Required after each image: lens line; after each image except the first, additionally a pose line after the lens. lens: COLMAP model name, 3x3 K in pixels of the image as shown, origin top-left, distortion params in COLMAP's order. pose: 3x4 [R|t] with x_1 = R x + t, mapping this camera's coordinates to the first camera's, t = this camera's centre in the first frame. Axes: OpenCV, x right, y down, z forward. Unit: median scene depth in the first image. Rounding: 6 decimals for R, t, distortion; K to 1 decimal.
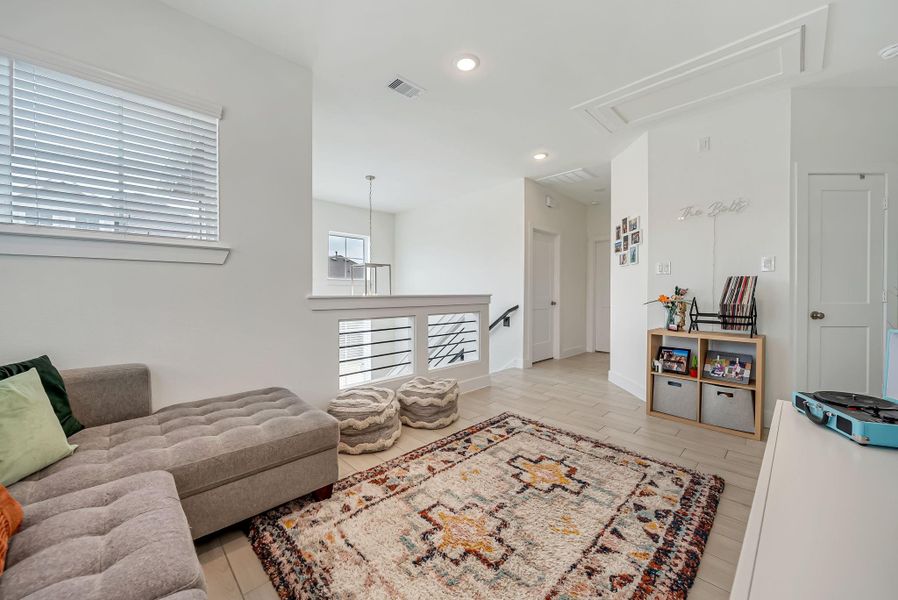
lens RADIAL K [[337.7, 0, 450.8], [0, 337.7, 298.4], [0, 0, 1]] dist [-0.000326, -0.000397]
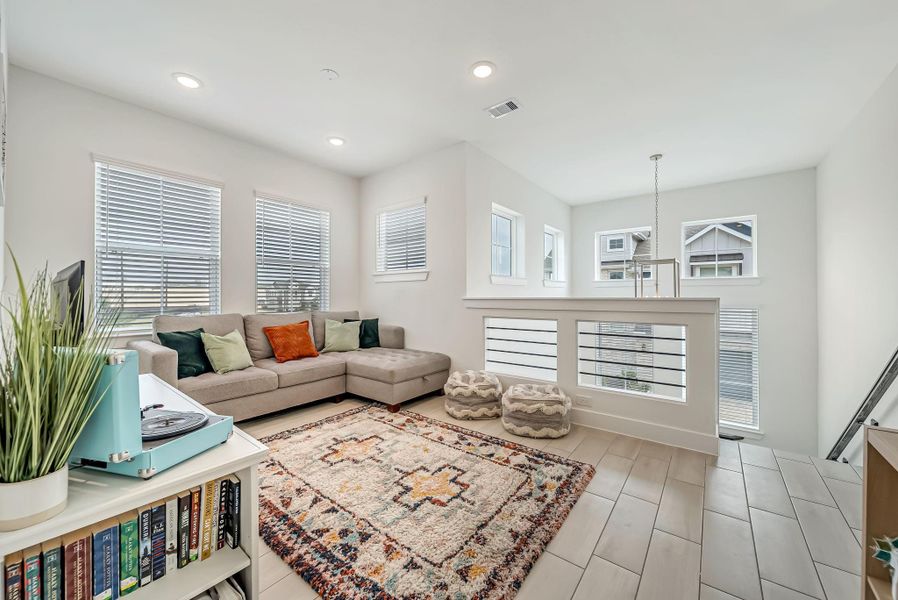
lens RADIAL K [[337.7, 0, 448.2], [0, 337.7, 294.9], [0, 0, 1]] dist [-0.000326, -0.000397]
pose [[0.127131, -0.002950, -0.991882, 1.179889], [-0.015185, 0.999873, -0.004920, -0.012197], [0.991770, 0.015687, 0.127070, 0.880705]]
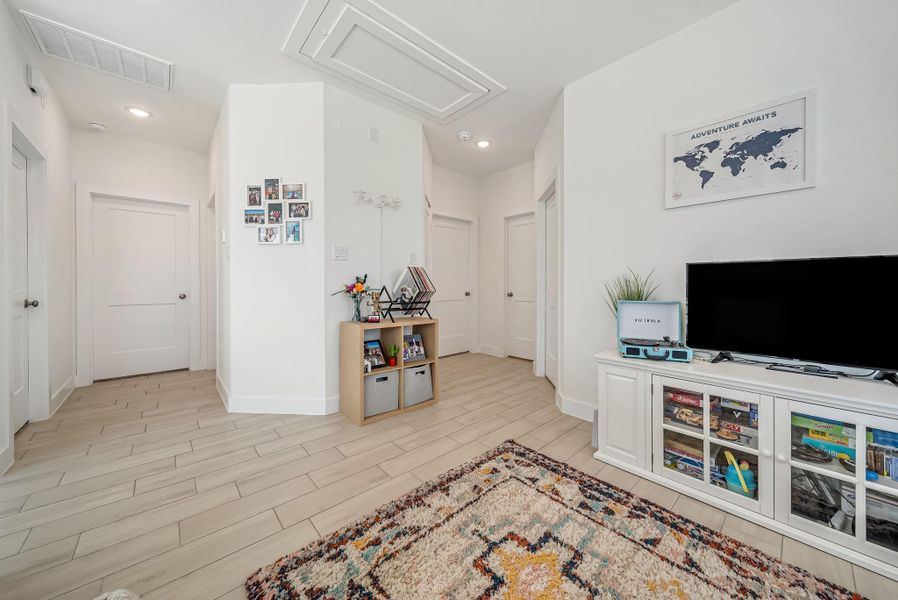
lens RADIAL K [[320.7, 0, 448.6], [0, 320.7, 284.5], [0, 0, 1]] dist [0.007381, -0.000498]
pose [[0.047394, -0.003402, 0.998870, -0.290477], [0.016133, 0.999866, 0.002639, -0.009231], [-0.998746, 0.015990, 0.047442, 1.069284]]
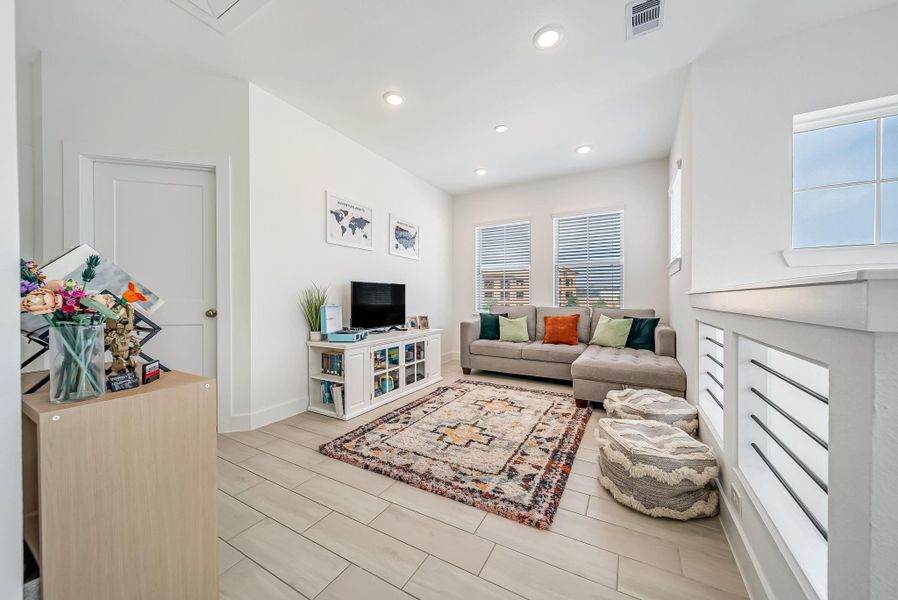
lens RADIAL K [[320.7, 0, 449.3], [0, 320.7, 303.8], [0, 0, 1]] dist [0.007381, -0.000498]
pose [[-0.962502, 0.006384, -0.271198, 0.617988], [-0.002884, 0.999426, 0.033762, -0.002884], [0.271258, 0.033278, -0.961931, 2.024388]]
